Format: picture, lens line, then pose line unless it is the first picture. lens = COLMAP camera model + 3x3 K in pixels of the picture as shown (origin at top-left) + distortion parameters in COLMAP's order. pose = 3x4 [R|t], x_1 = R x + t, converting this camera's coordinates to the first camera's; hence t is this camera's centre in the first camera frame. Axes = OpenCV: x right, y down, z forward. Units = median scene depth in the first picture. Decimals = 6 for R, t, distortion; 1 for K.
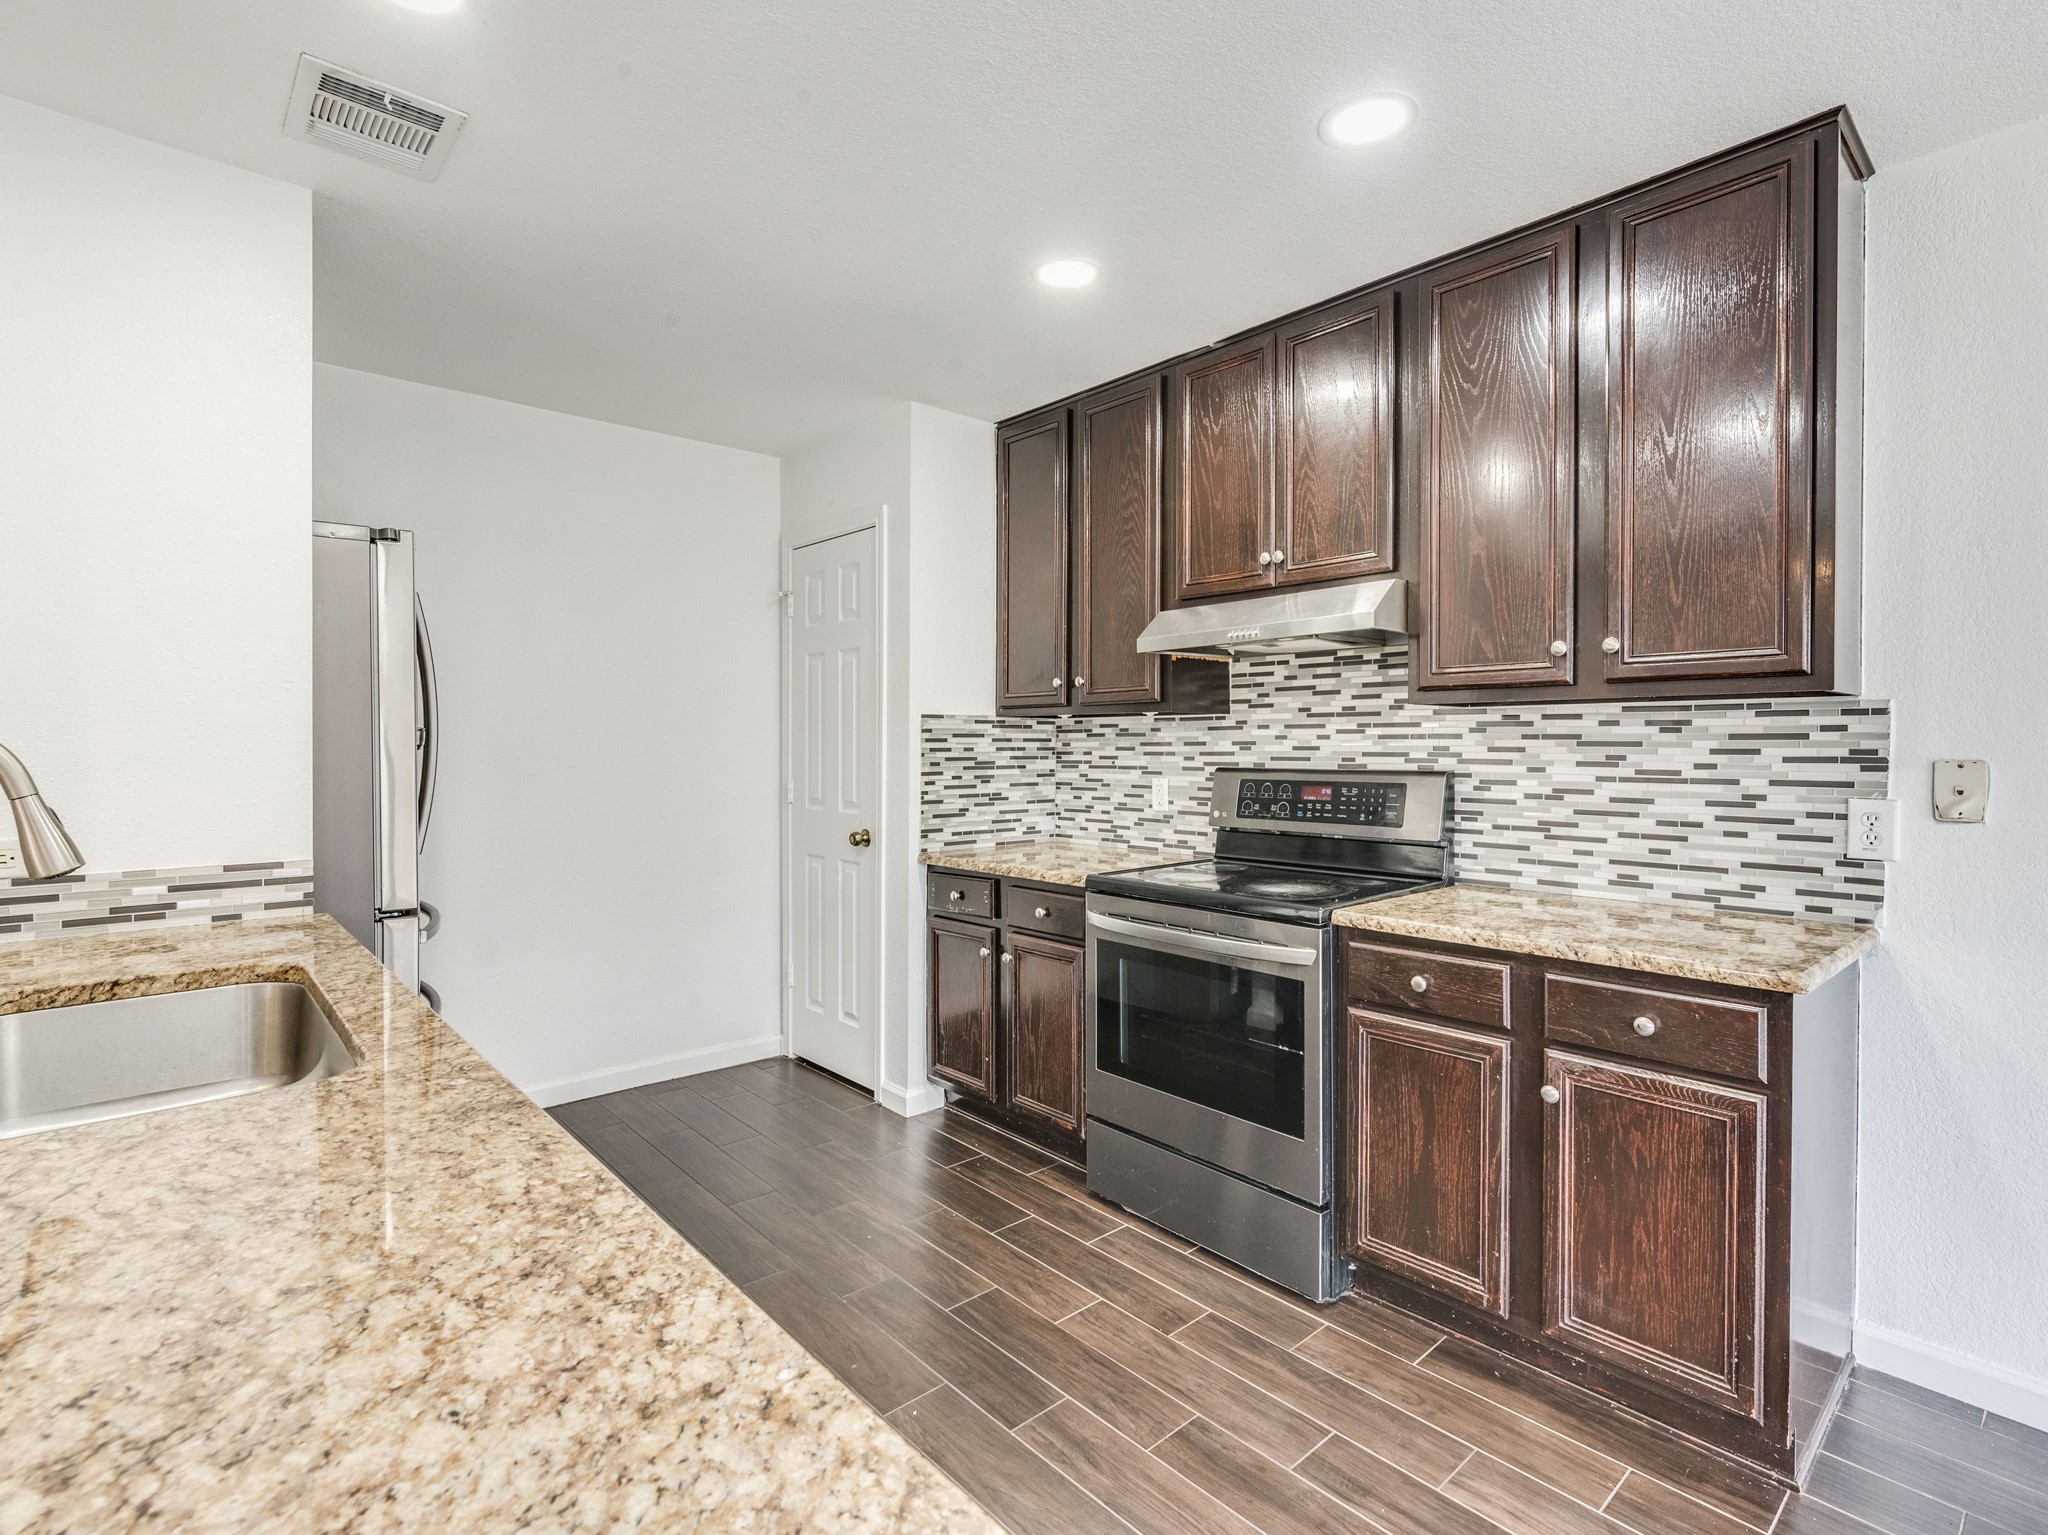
lens RADIAL K [[1000.8, 0, 1036.8], [0, 1000.8, 752.3], [0, 0, 1]] dist [-0.002126, -0.000008]
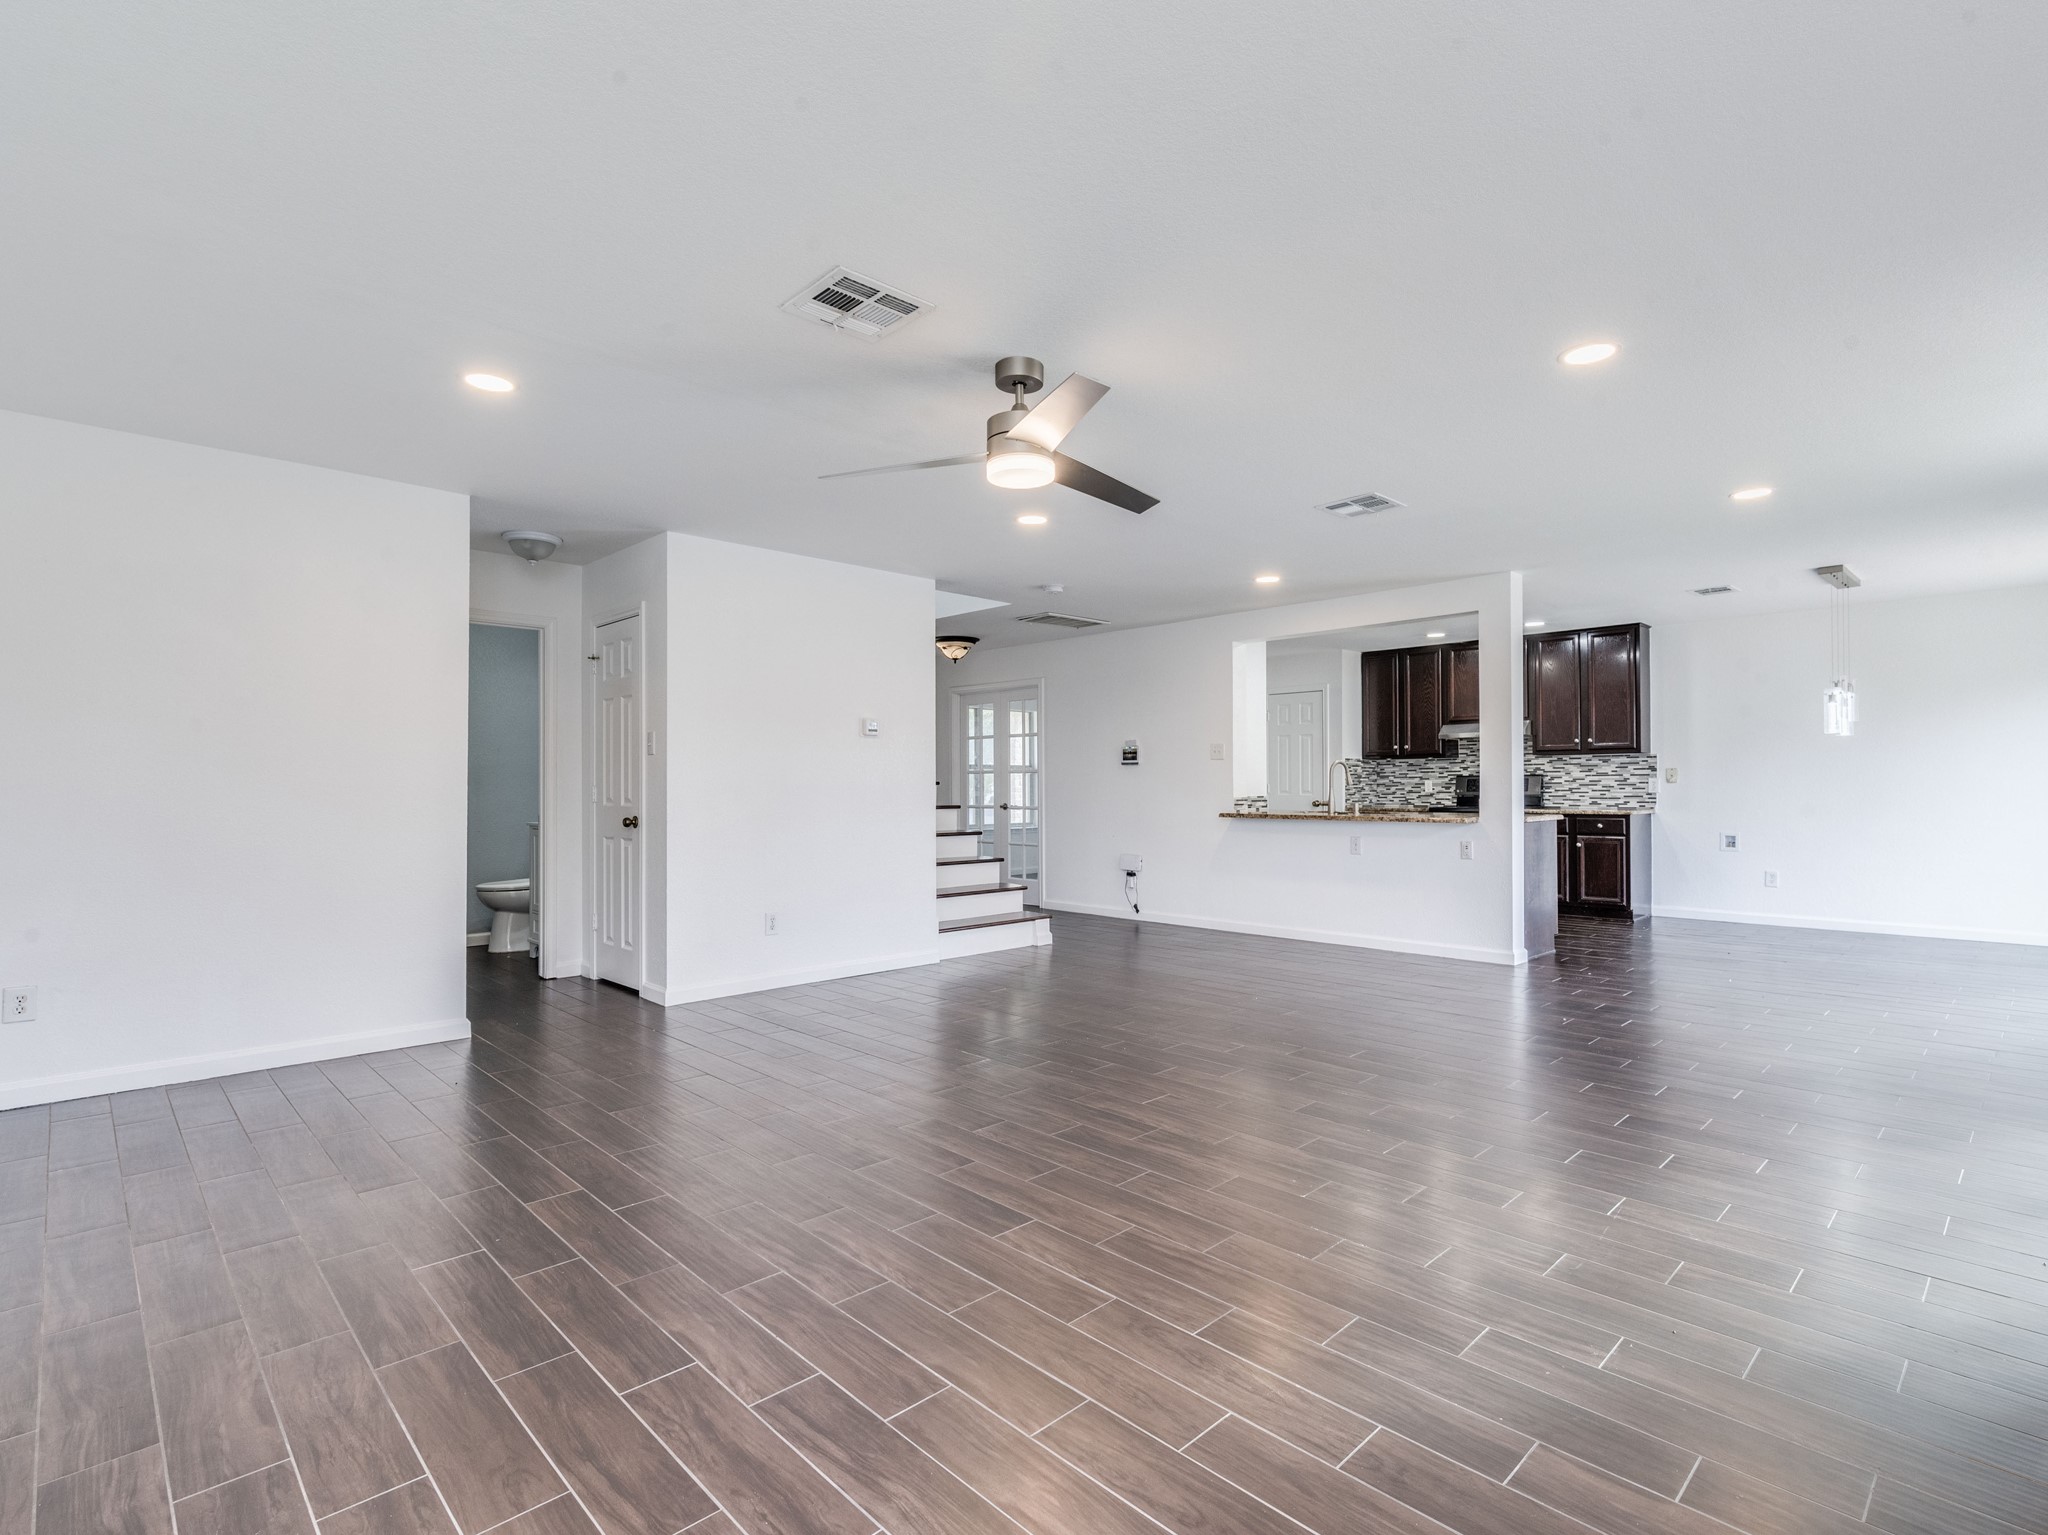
lens RADIAL K [[1000.8, 0, 1003.3], [0, 1000.8, 779.6], [0, 0, 1]] dist [-0.002126, -0.000008]
pose [[0.999870, -0.005140, 0.015254, -1.386632], [0.005375, 0.999867, -0.015428, 0.074275], [-0.015173, 0.015508, 0.999765, -2.238576]]
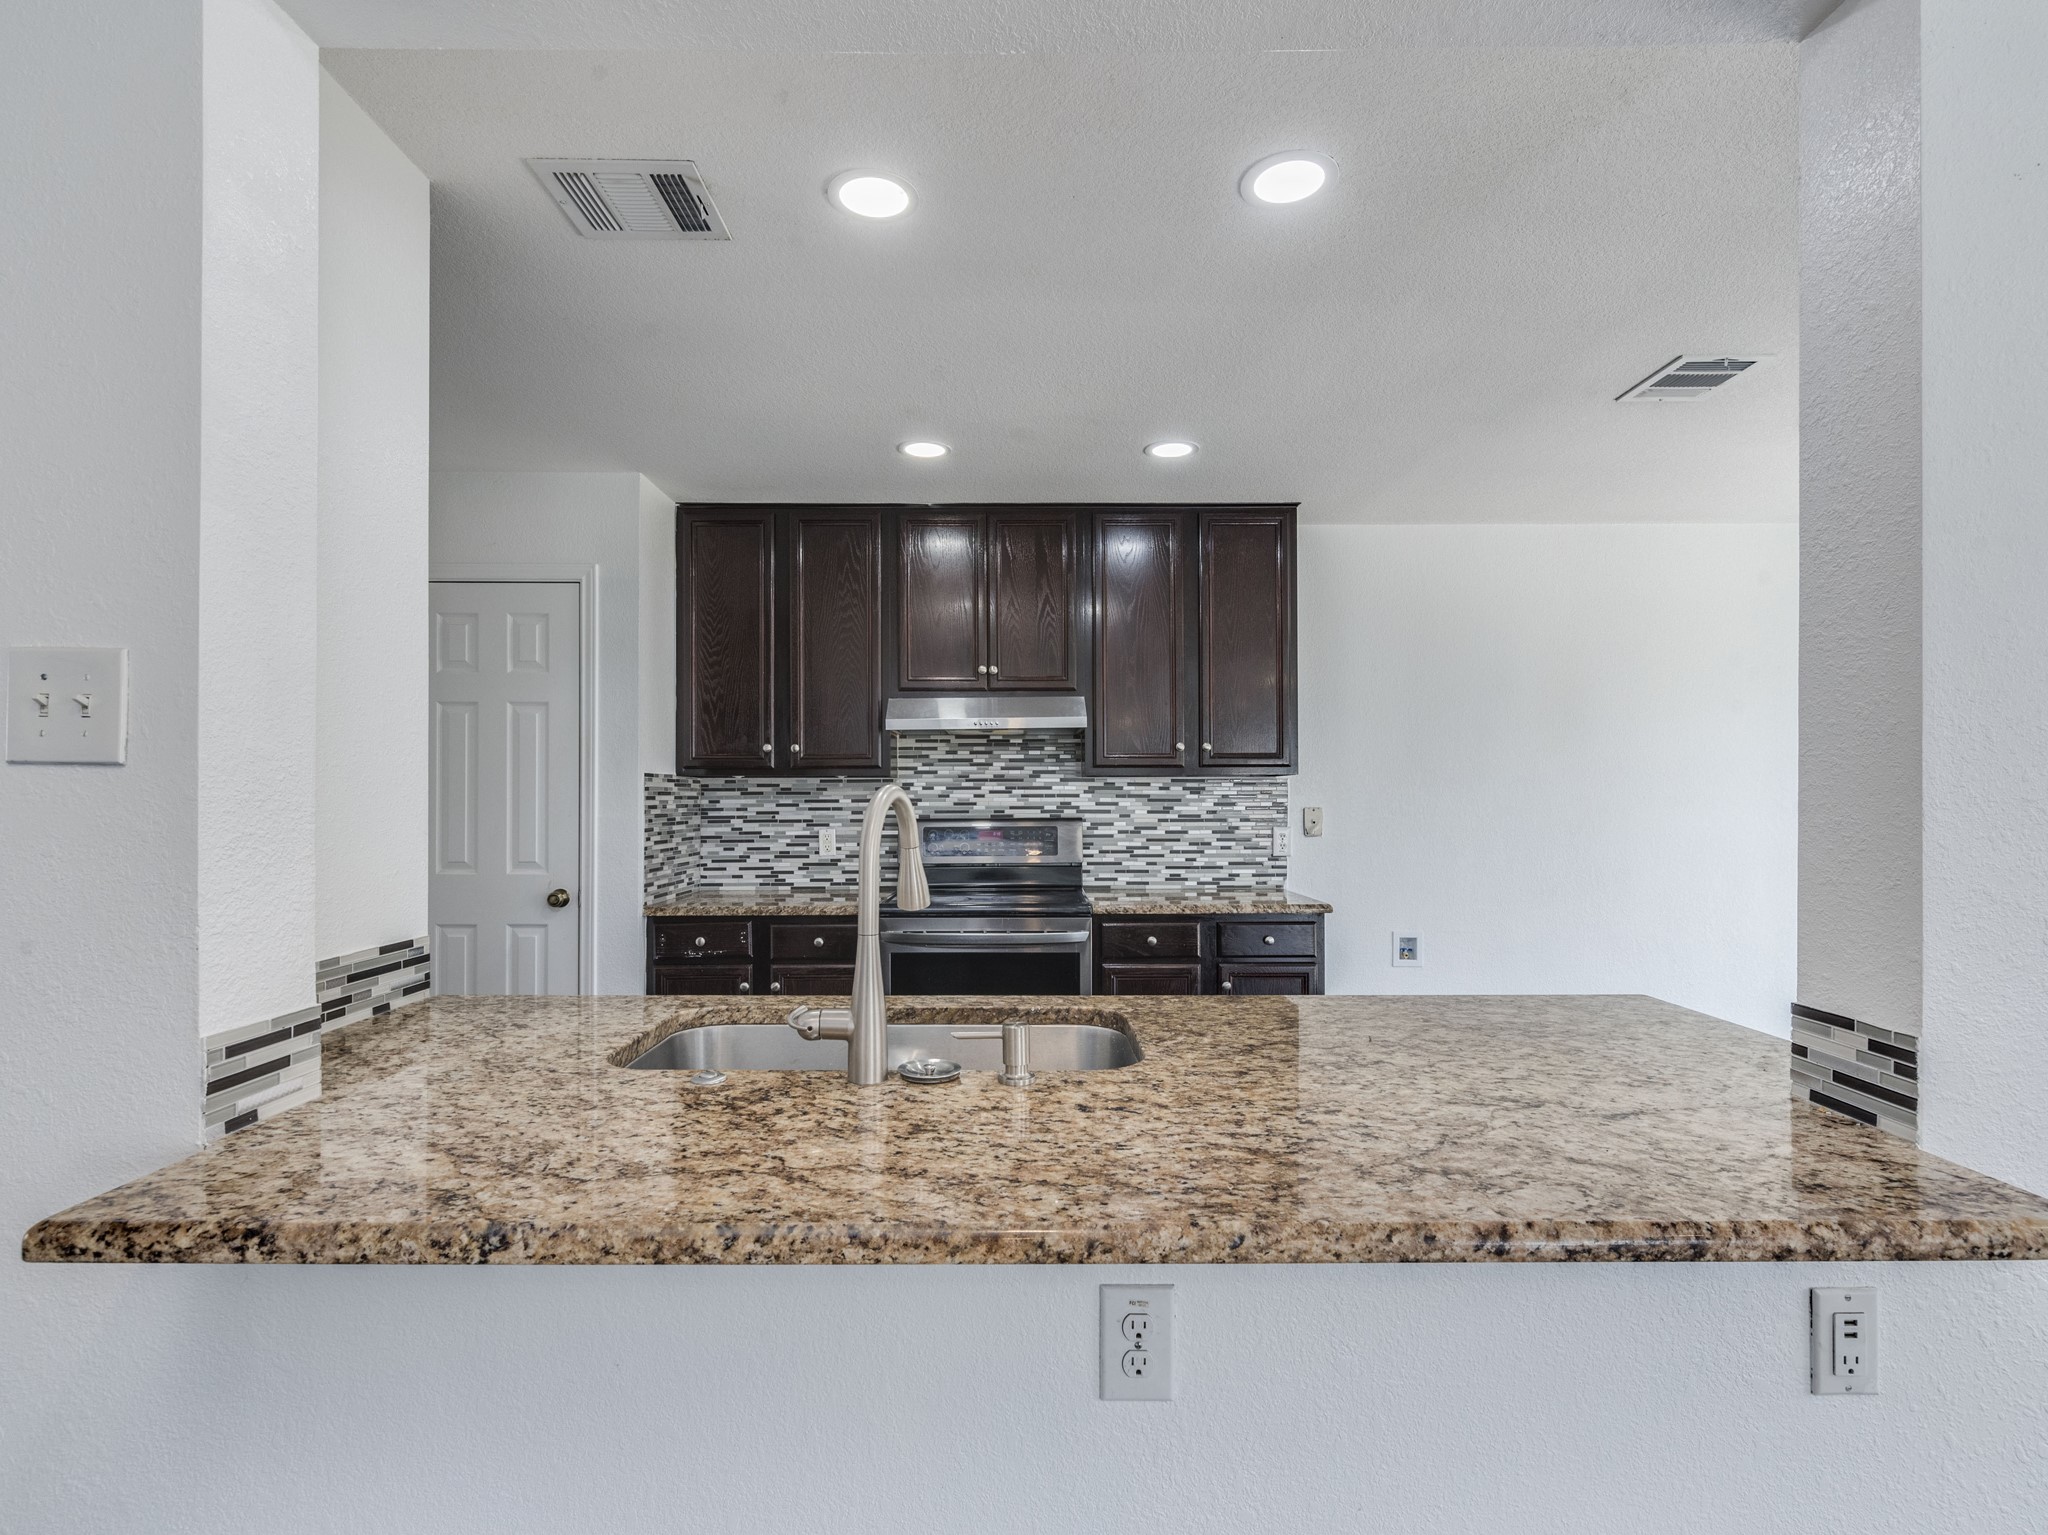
lens RADIAL K [[1000.8, 0, 1017.2], [0, 1000.8, 786.6], [0, 0, 1]] dist [-0.002126, -0.000008]
pose [[0.667273, 0.008284, 0.744767, -0.775413], [0.008361, 0.999792, -0.018611, -0.001593], [-0.744767, 0.018645, 0.667065, 0.020370]]
